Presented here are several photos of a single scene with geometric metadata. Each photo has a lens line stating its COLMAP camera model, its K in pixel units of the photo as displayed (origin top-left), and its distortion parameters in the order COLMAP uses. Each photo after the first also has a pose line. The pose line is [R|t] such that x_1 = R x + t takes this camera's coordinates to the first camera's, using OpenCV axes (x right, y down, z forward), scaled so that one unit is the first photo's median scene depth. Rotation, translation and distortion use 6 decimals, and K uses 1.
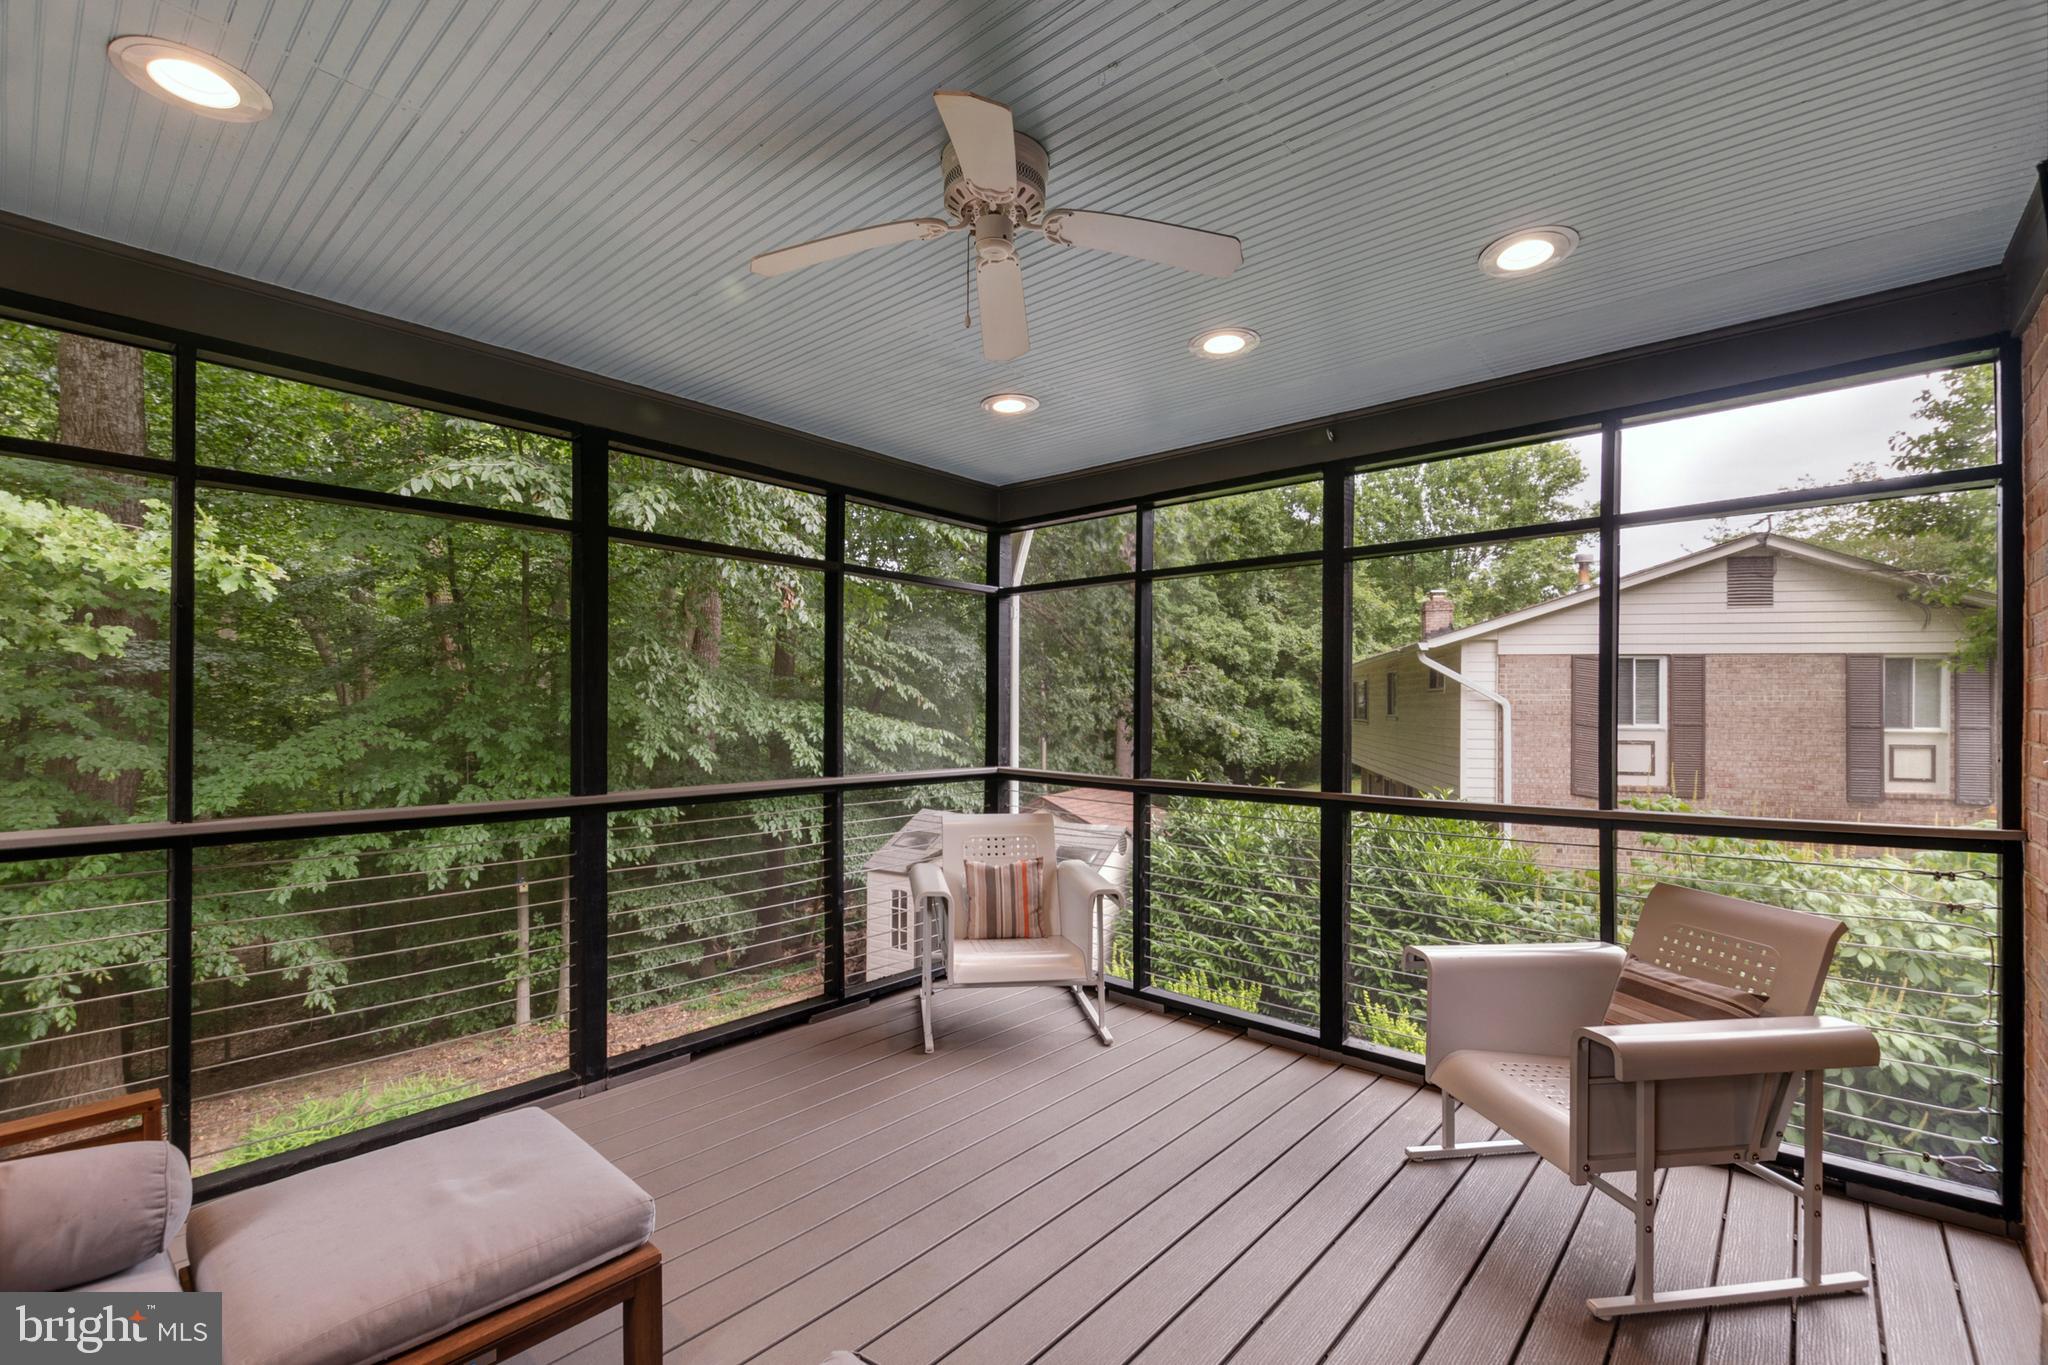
lens RADIAL K [[897.8, 0, 1024.6], [0, 897.8, 693.3], [0, 0, 1]] dist [-0.000250, -0.000069]
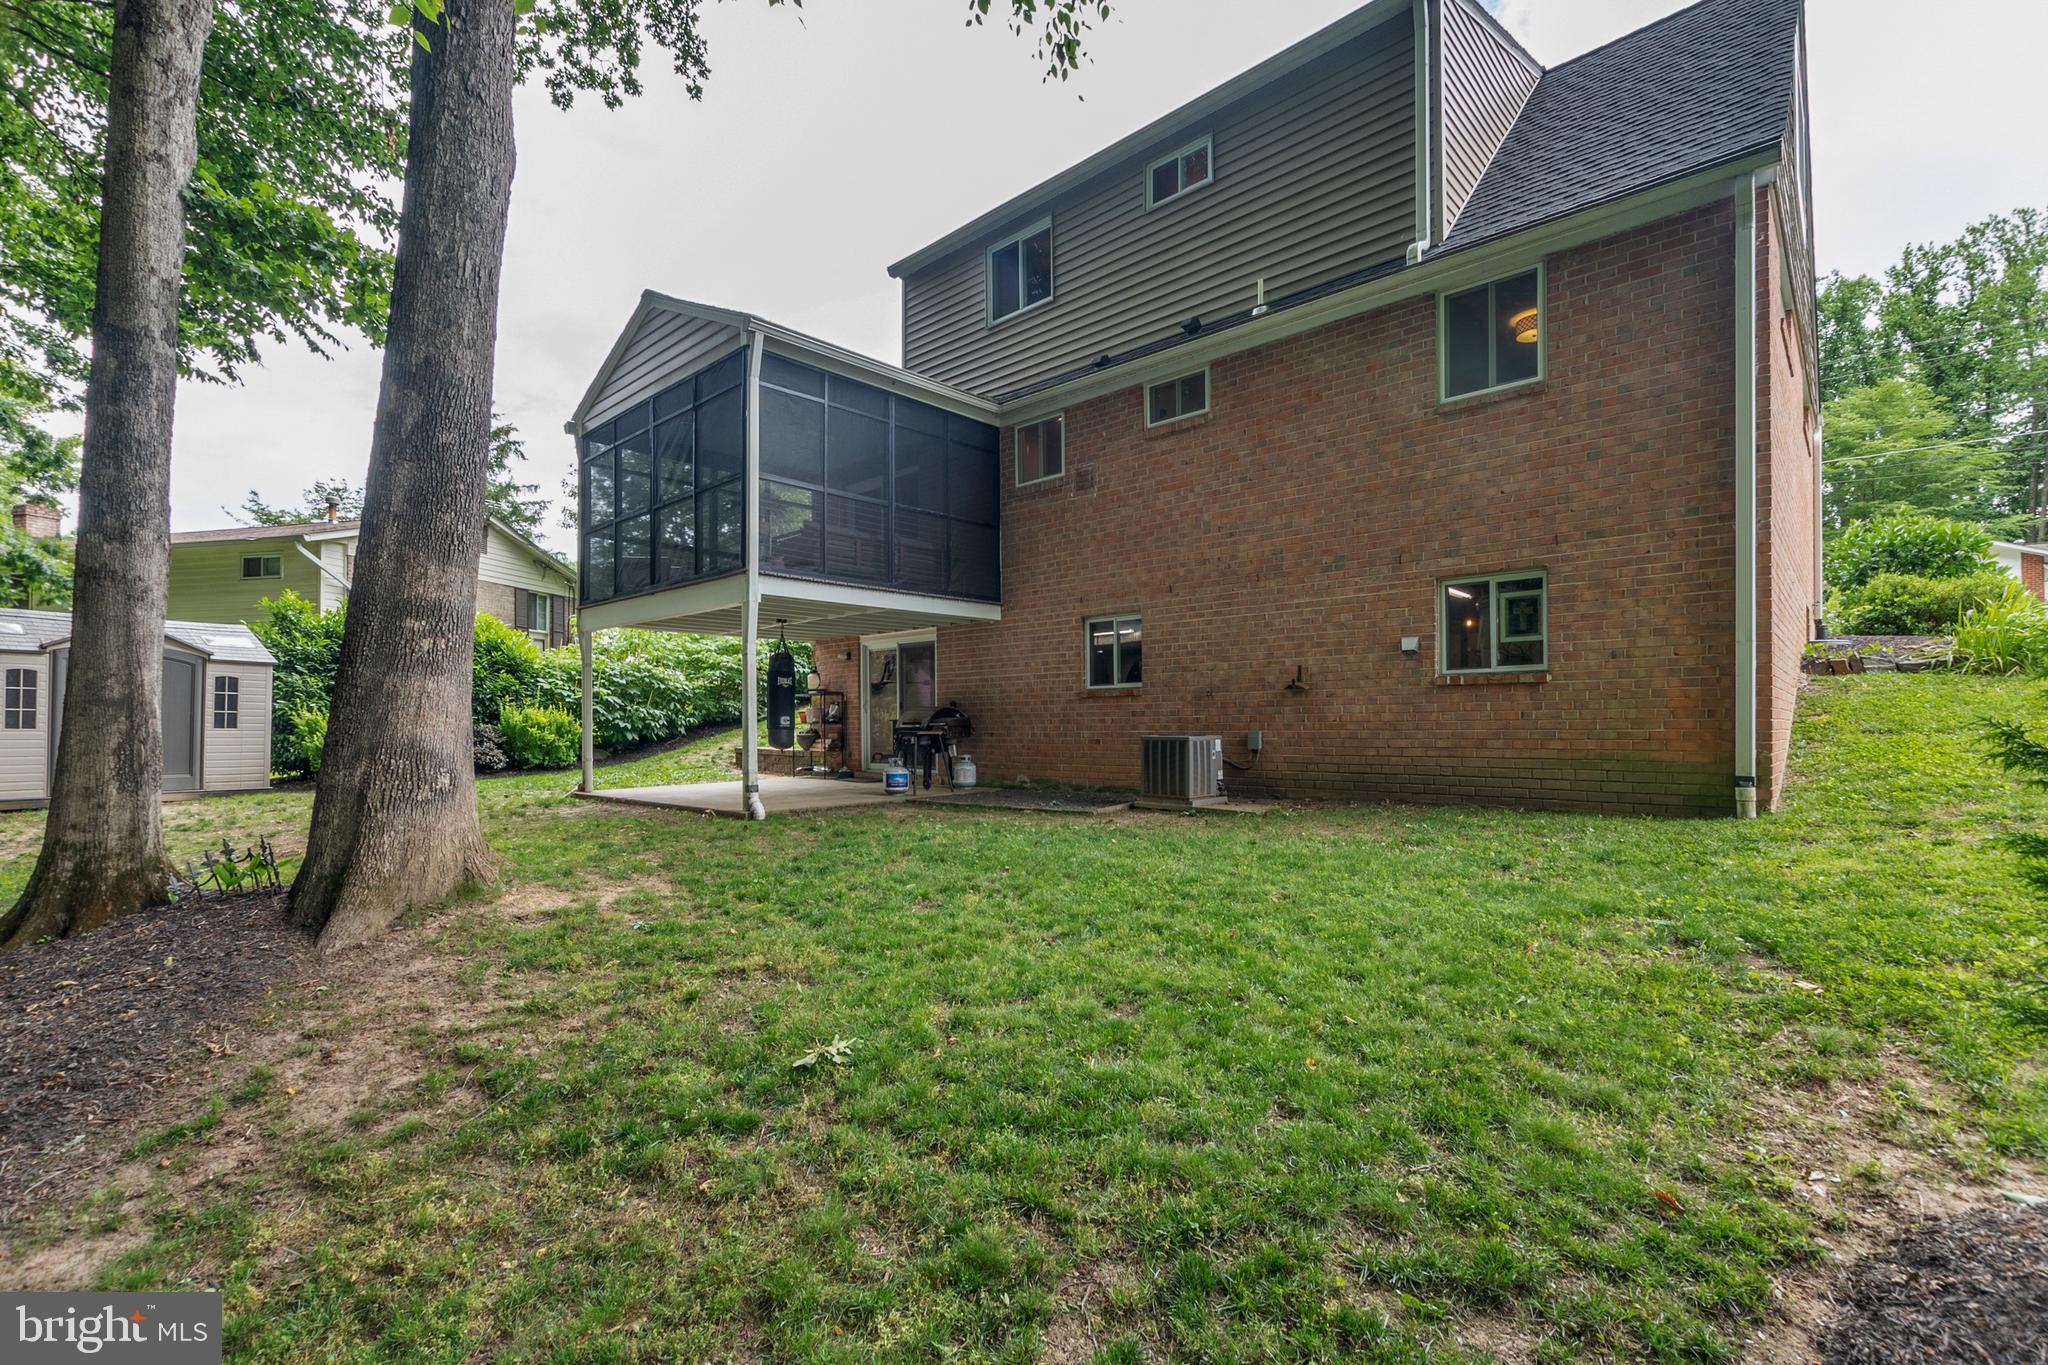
lens RADIAL K [[897.8, 0, 1025.0], [0, 897.8, 698.3], [0, 0, 1]] dist [-0.000250, -0.000069]
pose [[0.032119, 0.022479, 0.999231, -1.073239], [-0.006484, 0.999731, -0.022281, 0.265187], [-0.999463, -0.005764, 0.032256, -0.118908]]
